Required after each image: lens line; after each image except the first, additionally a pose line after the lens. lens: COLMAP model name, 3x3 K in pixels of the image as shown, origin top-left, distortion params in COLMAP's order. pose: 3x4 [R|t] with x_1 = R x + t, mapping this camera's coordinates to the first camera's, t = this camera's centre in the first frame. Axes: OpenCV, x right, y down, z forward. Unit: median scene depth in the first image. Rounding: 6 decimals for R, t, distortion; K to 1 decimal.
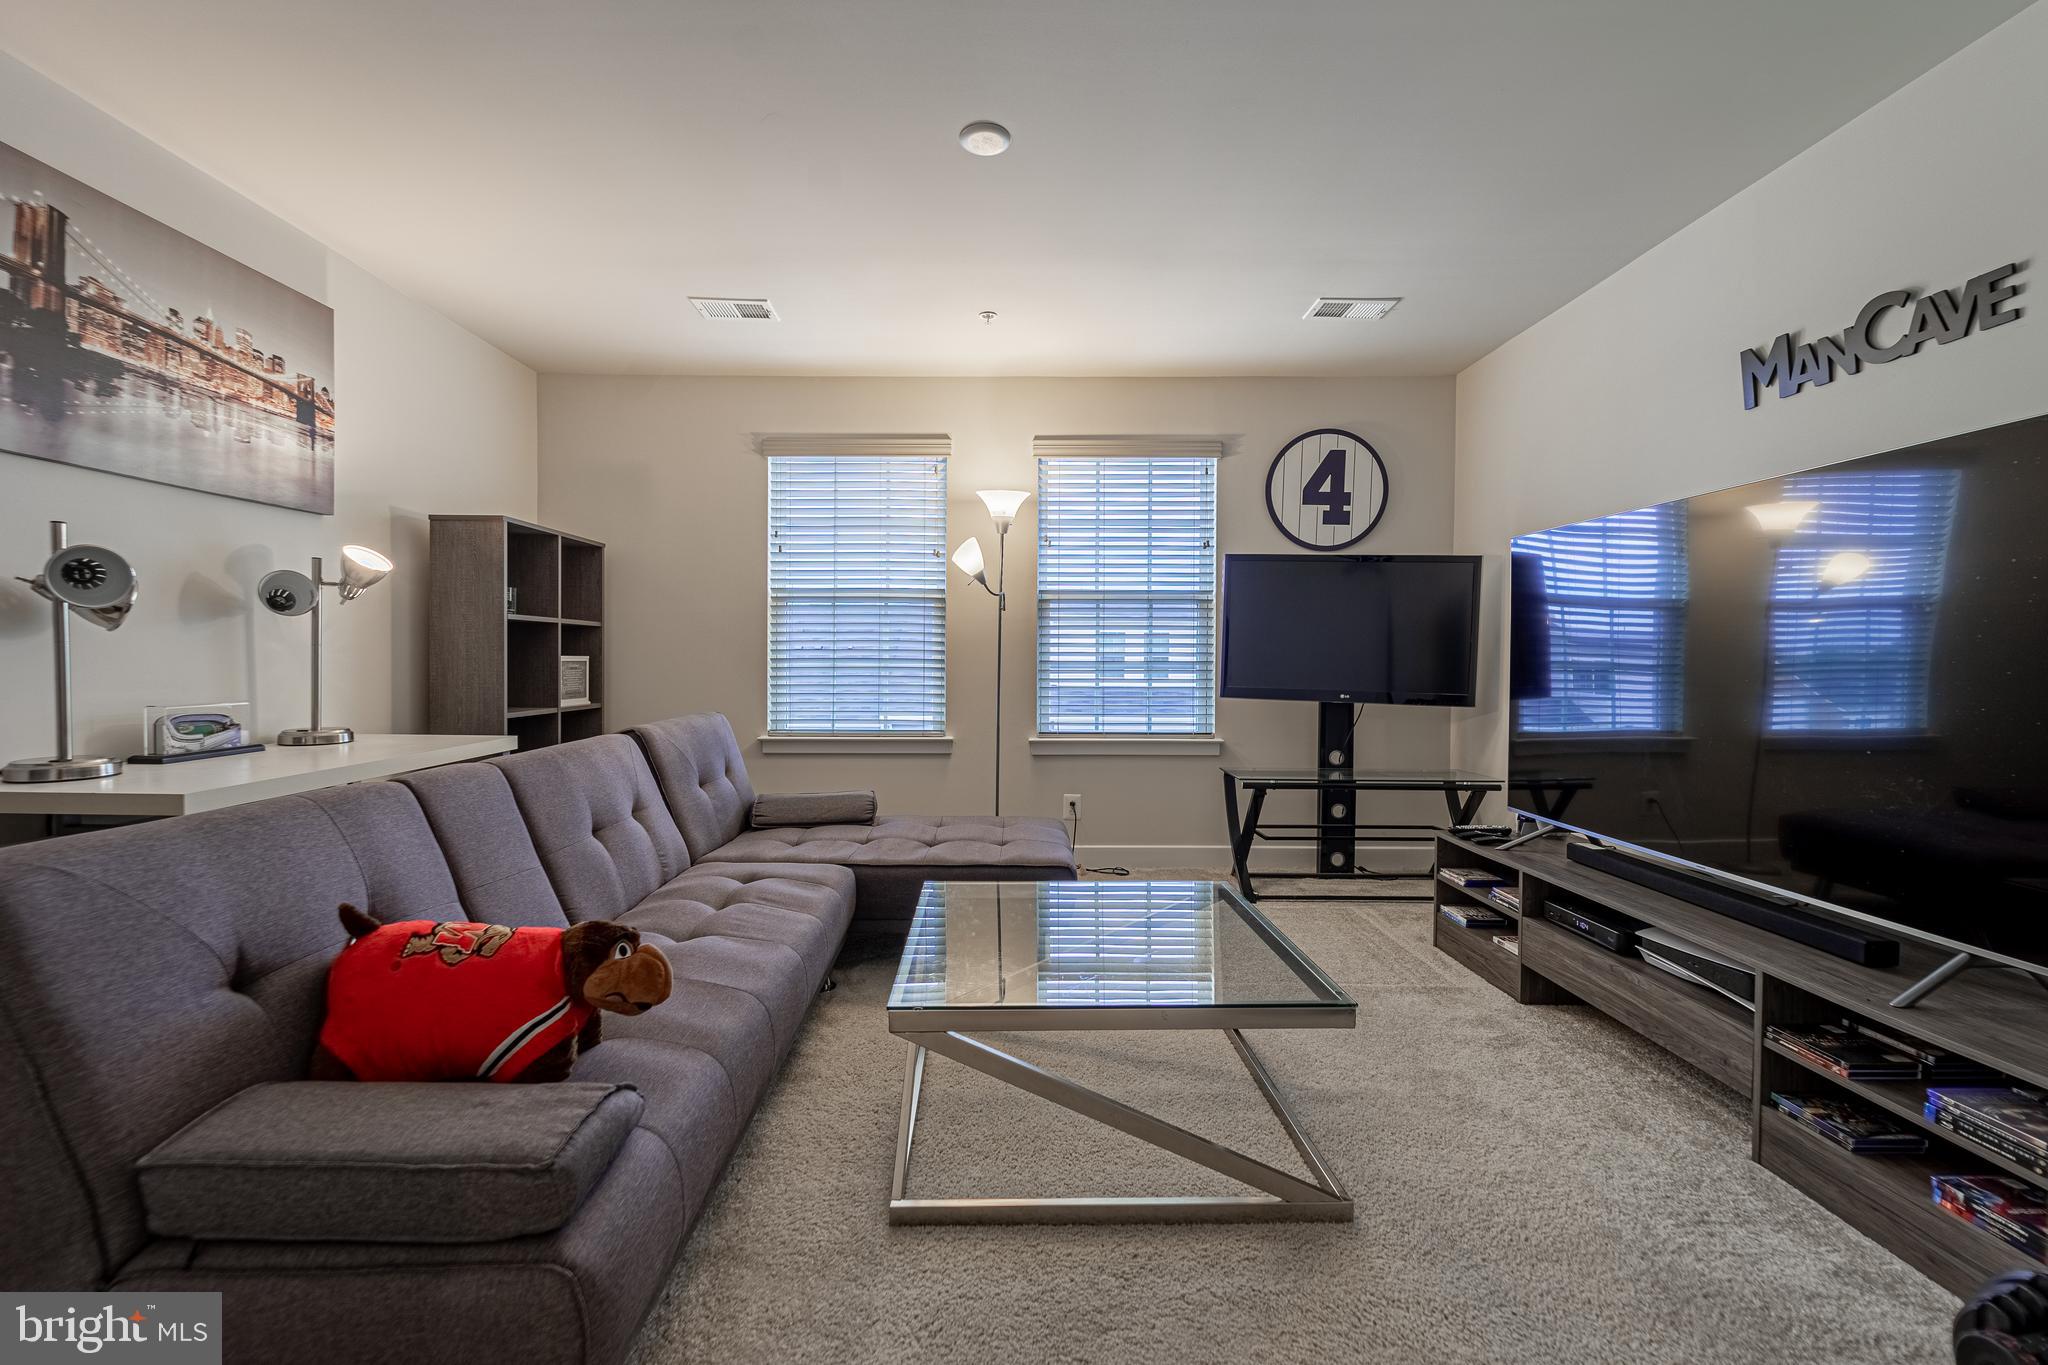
lens RADIAL K [[855.1, 0, 1005.5], [0, 855.1, 674.9], [0, 0, 1]] dist [0.007683, -0.003919]
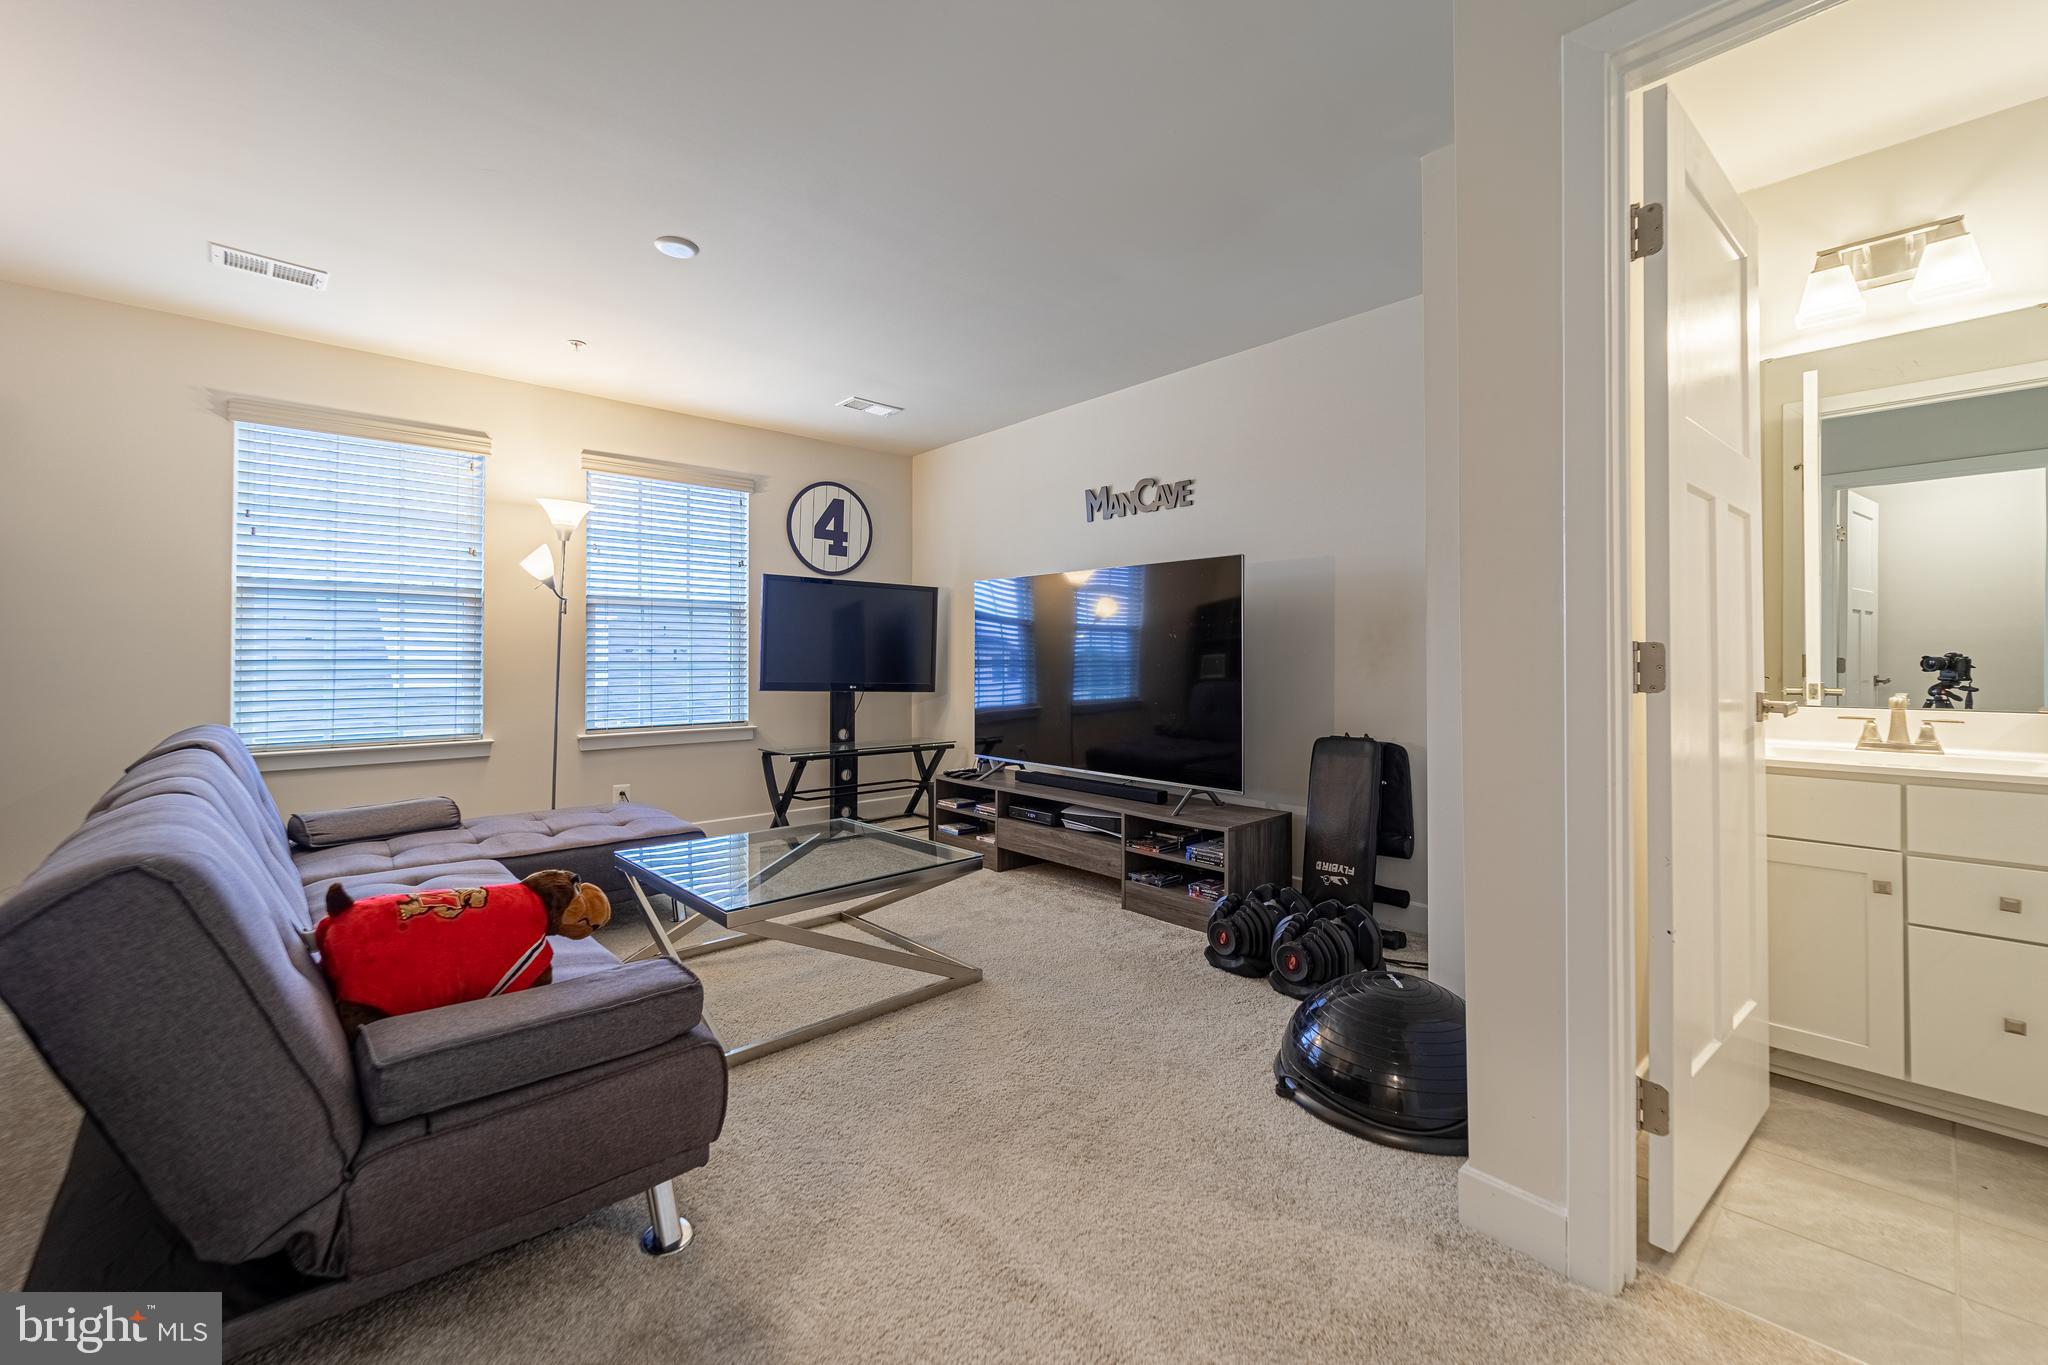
lens RADIAL K [[835.8, 0, 1027.5], [0, 835.8, 647.7], [0, 0, 1]] dist [-0.000283, 0.000003]
pose [[0.738211, 0.005397, 0.674548, -0.372197], [0.014288, 0.999619, -0.023634, -0.001797], [-0.674418, 0.027085, 0.737853, -0.187389]]
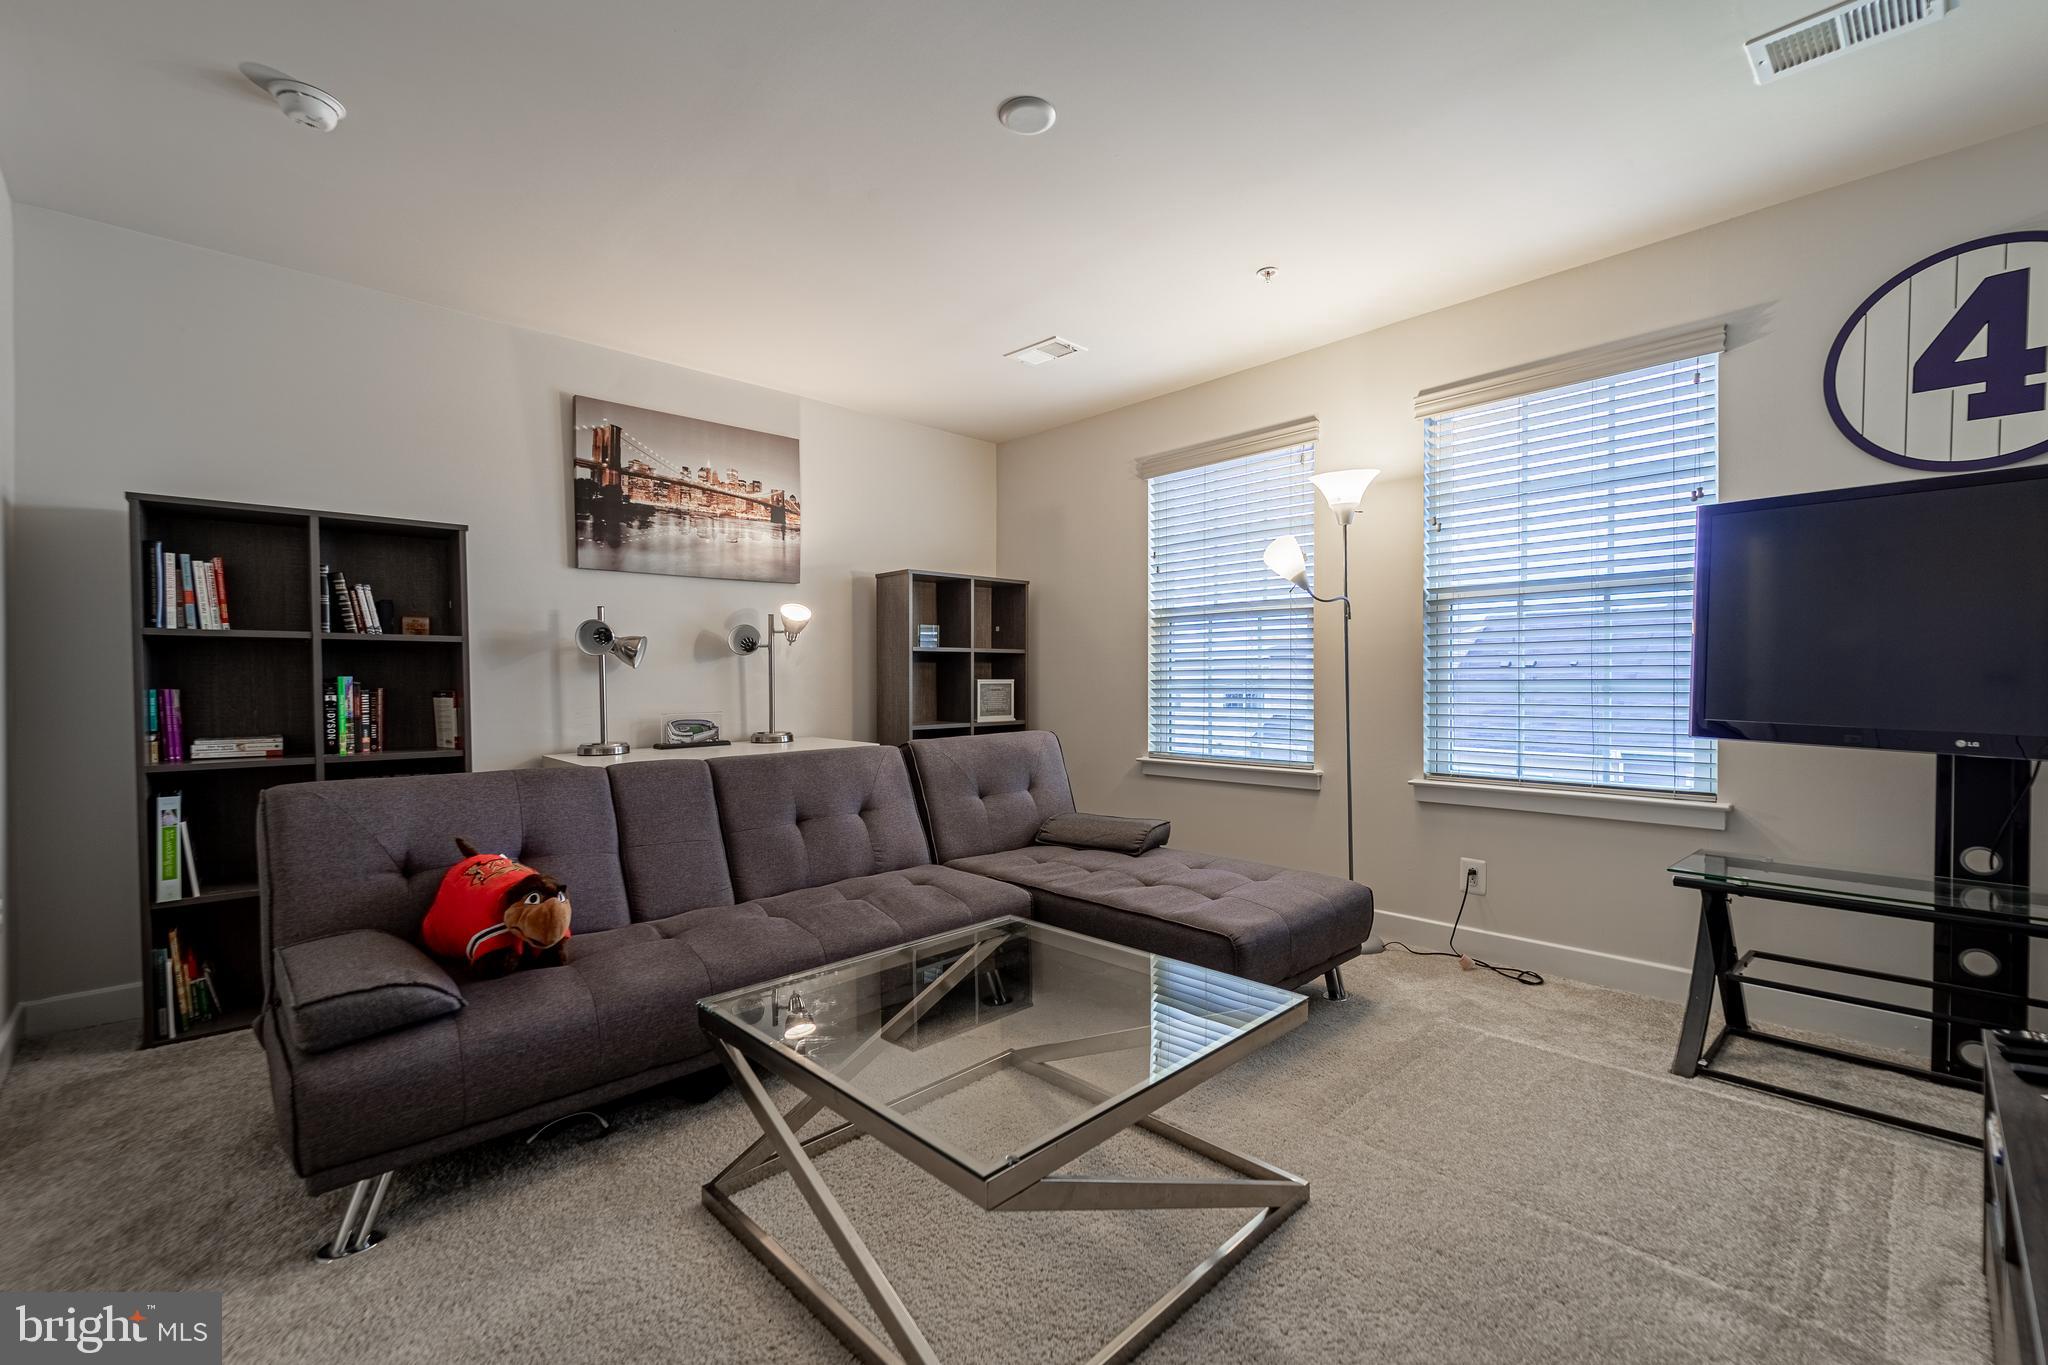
lens RADIAL K [[855.5, 0, 1017.6], [0, 855.5, 686.5], [0, 0, 1]] dist [0.000889, -0.000376]
pose [[0.686045, -0.002880, -0.727553, 0.506757], [-0.004282, 0.999959, -0.007996, -0.004142], [0.727546, 0.008601, 0.686005, 0.292905]]
